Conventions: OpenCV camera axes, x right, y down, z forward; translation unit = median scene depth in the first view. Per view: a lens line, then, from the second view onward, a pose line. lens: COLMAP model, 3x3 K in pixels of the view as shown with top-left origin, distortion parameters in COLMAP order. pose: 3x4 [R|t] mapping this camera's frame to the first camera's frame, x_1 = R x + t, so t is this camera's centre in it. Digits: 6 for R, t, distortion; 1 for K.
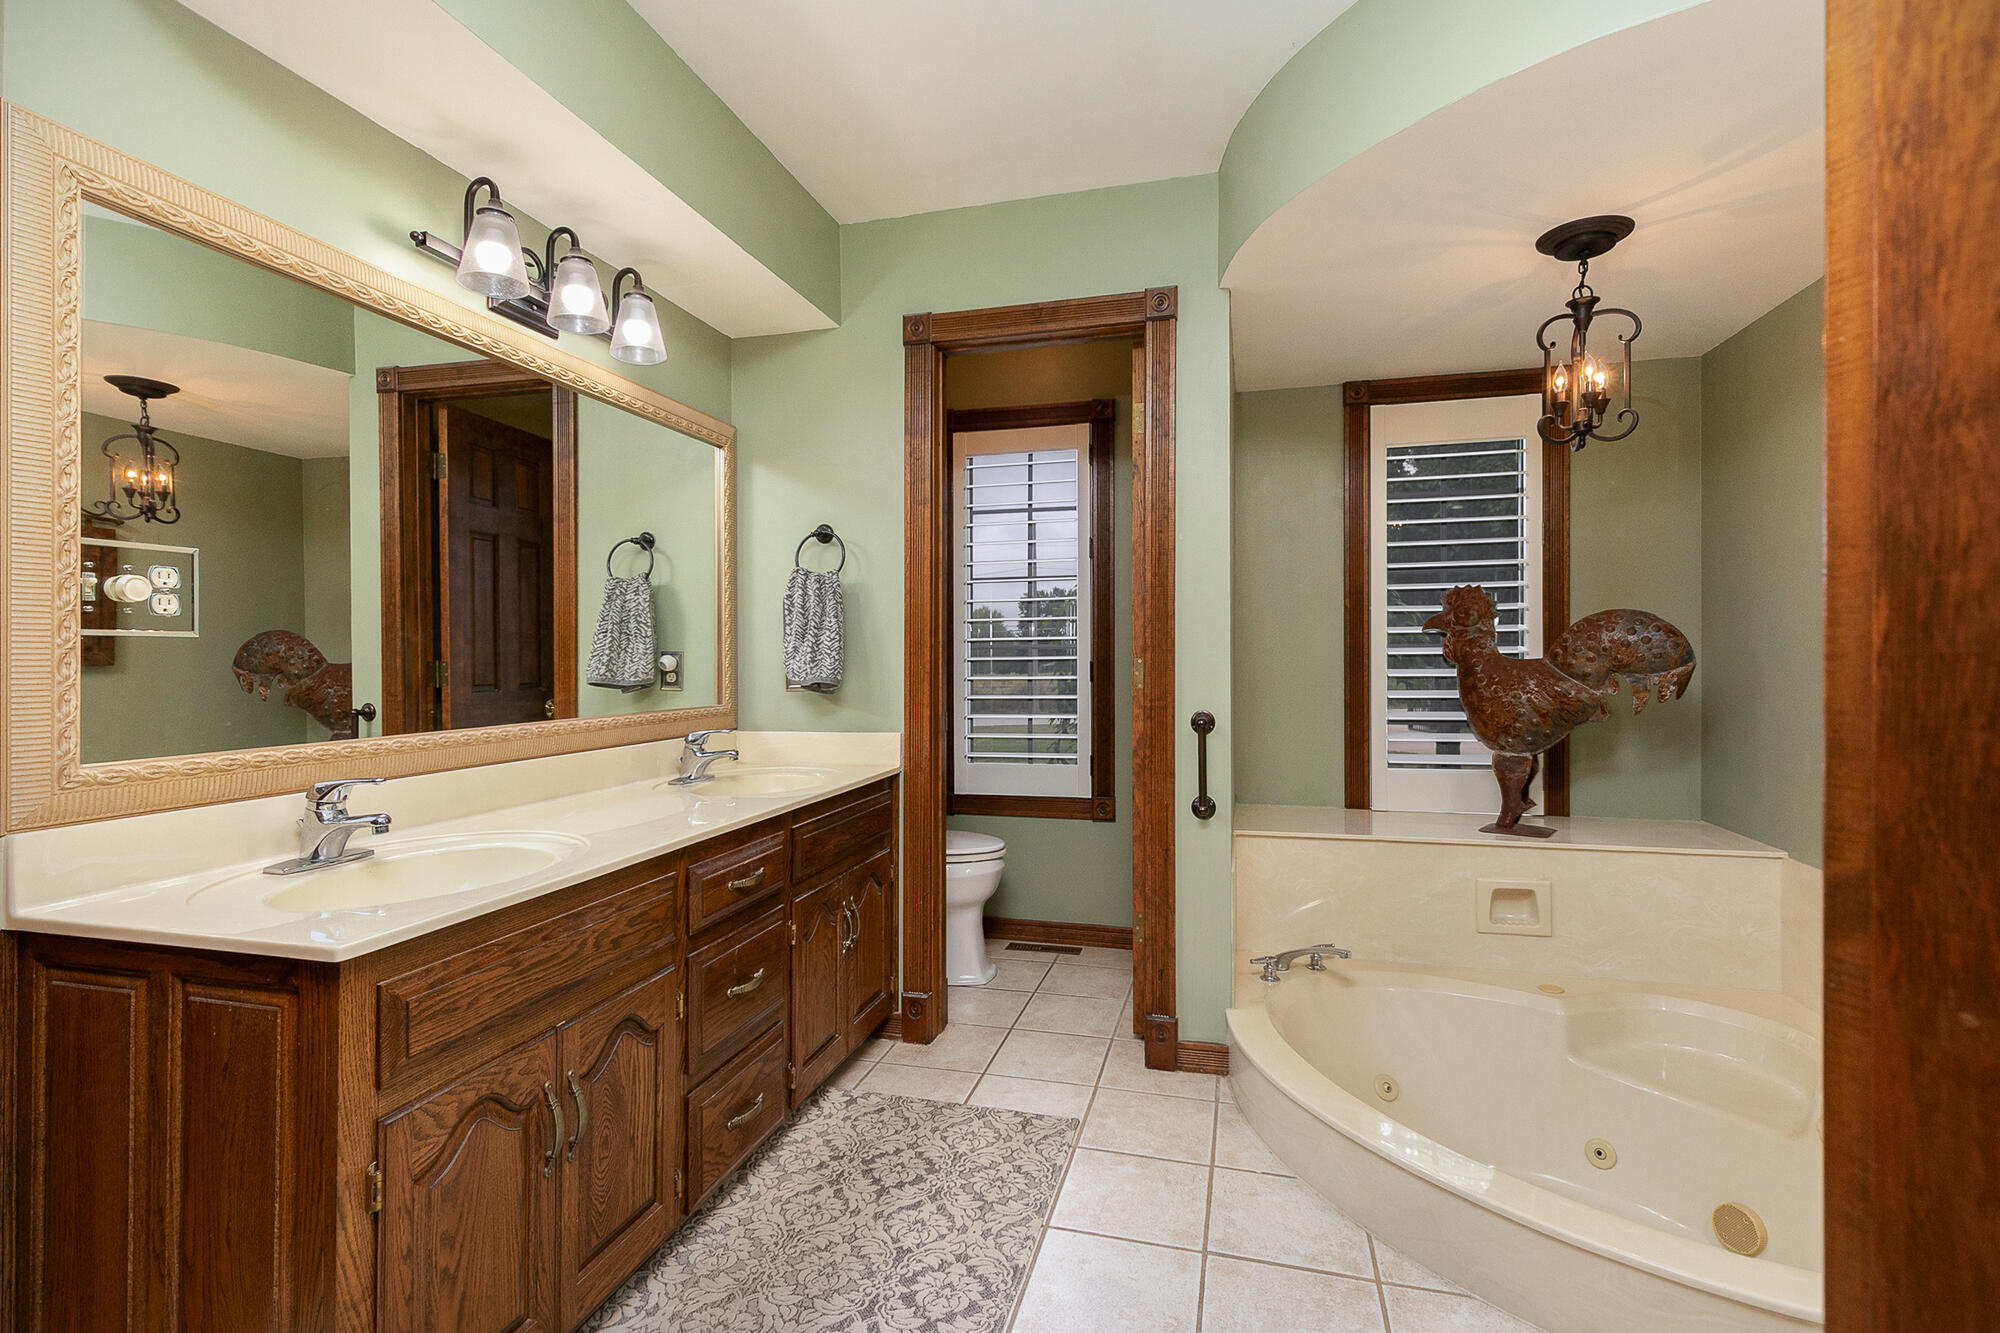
lens RADIAL K [[914.2, 0, 993.8], [0, 914.2, 659.7], [0, 0, 1]] dist [0.000727, 0.000154]
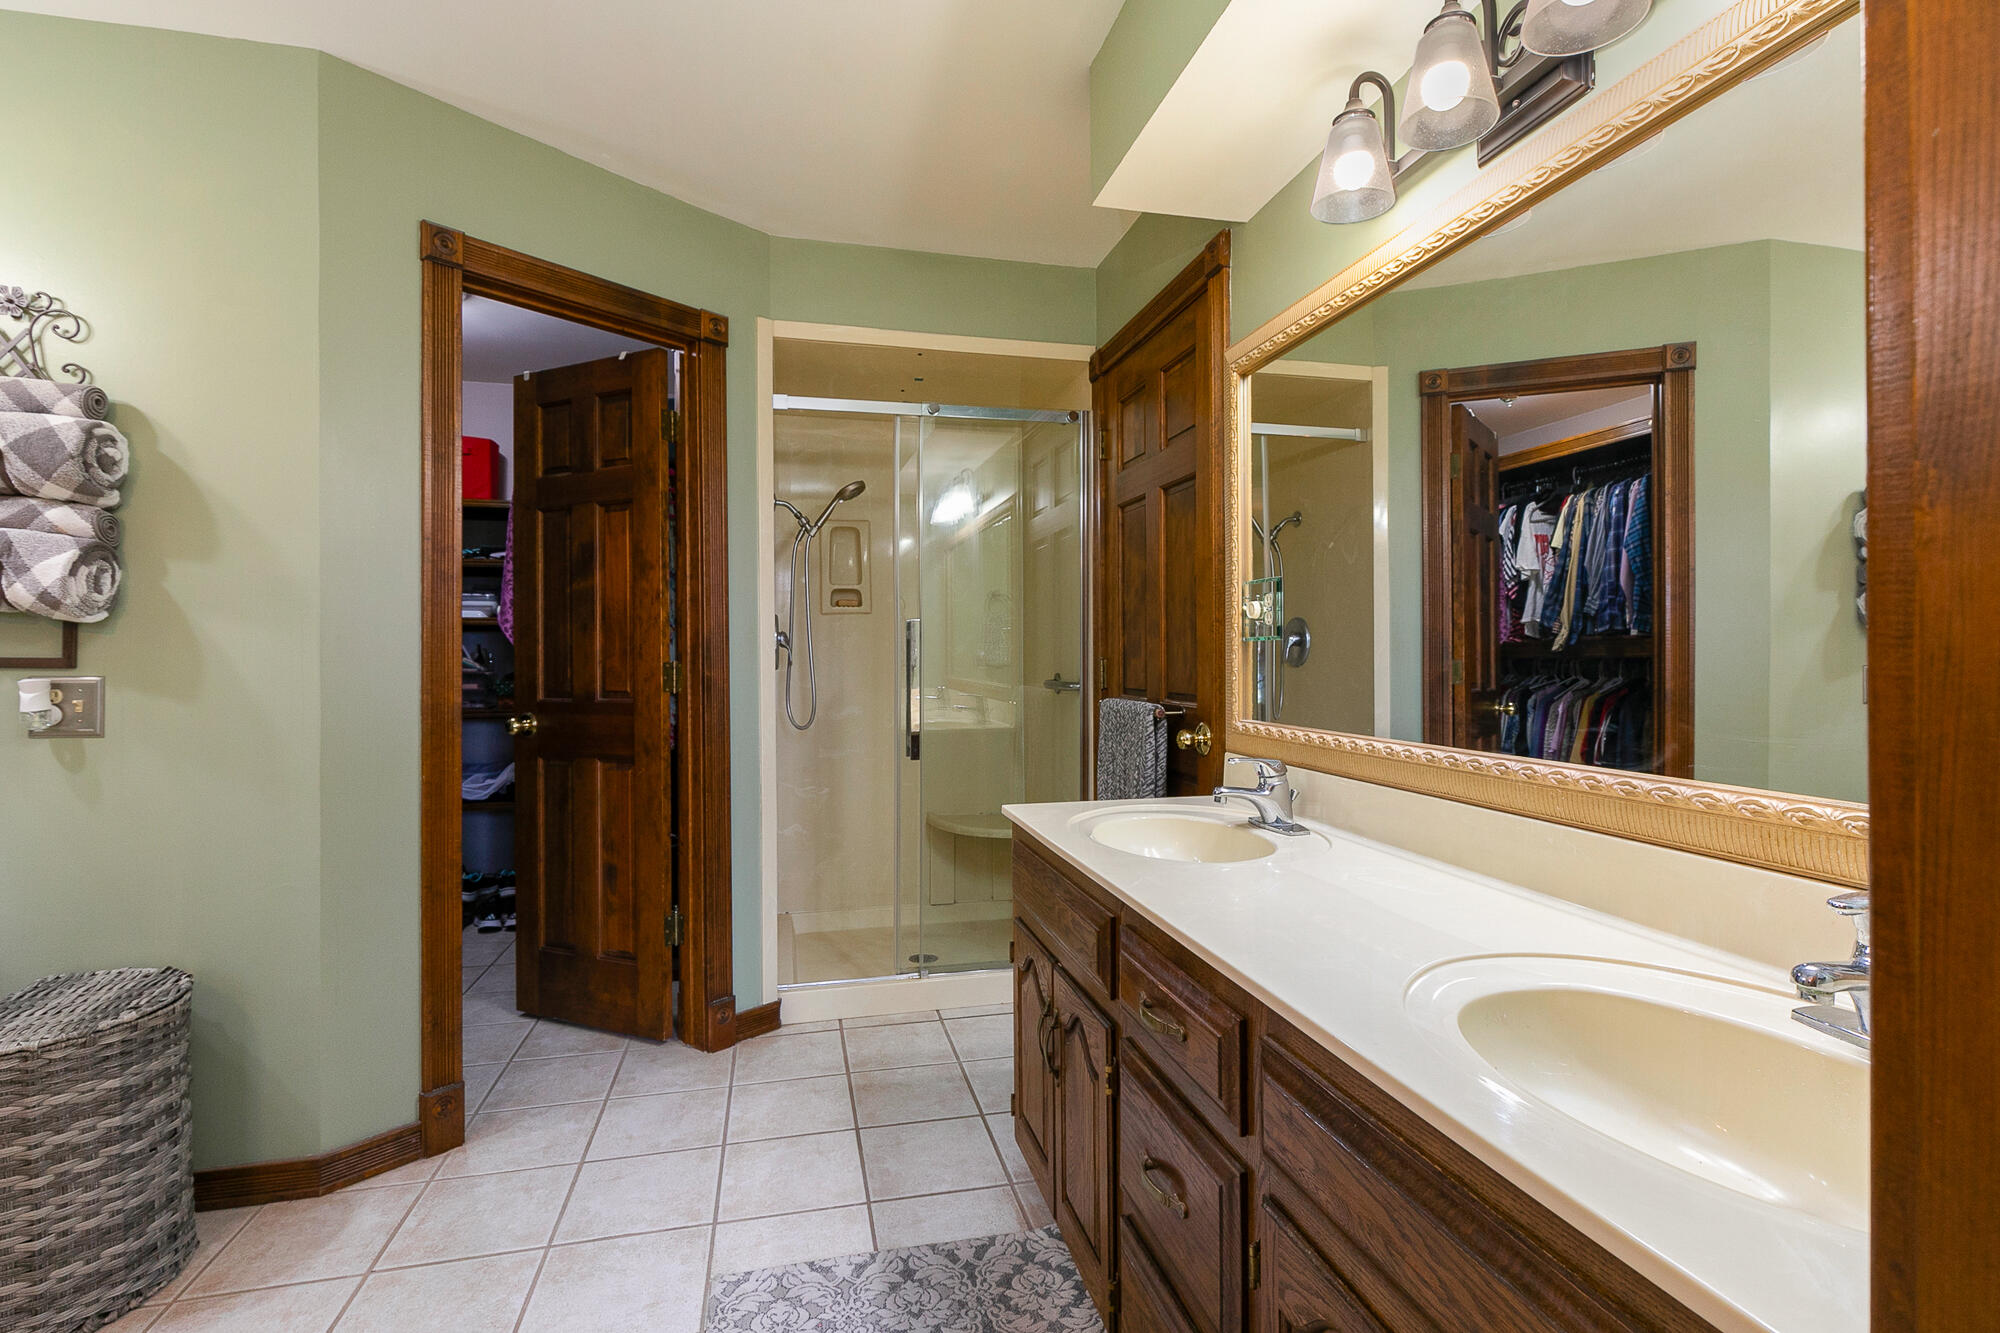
lens RADIAL K [[914.2, 0, 993.8], [0, 914.2, 659.7], [0, 0, 1]] dist [0.000727, 0.000154]
pose [[-0.877832, 0.002533, -0.478962, 0.204821], [0.000658, 0.999991, 0.004083, -0.008180], [0.478968, 0.003269, -0.877826, 1.924899]]
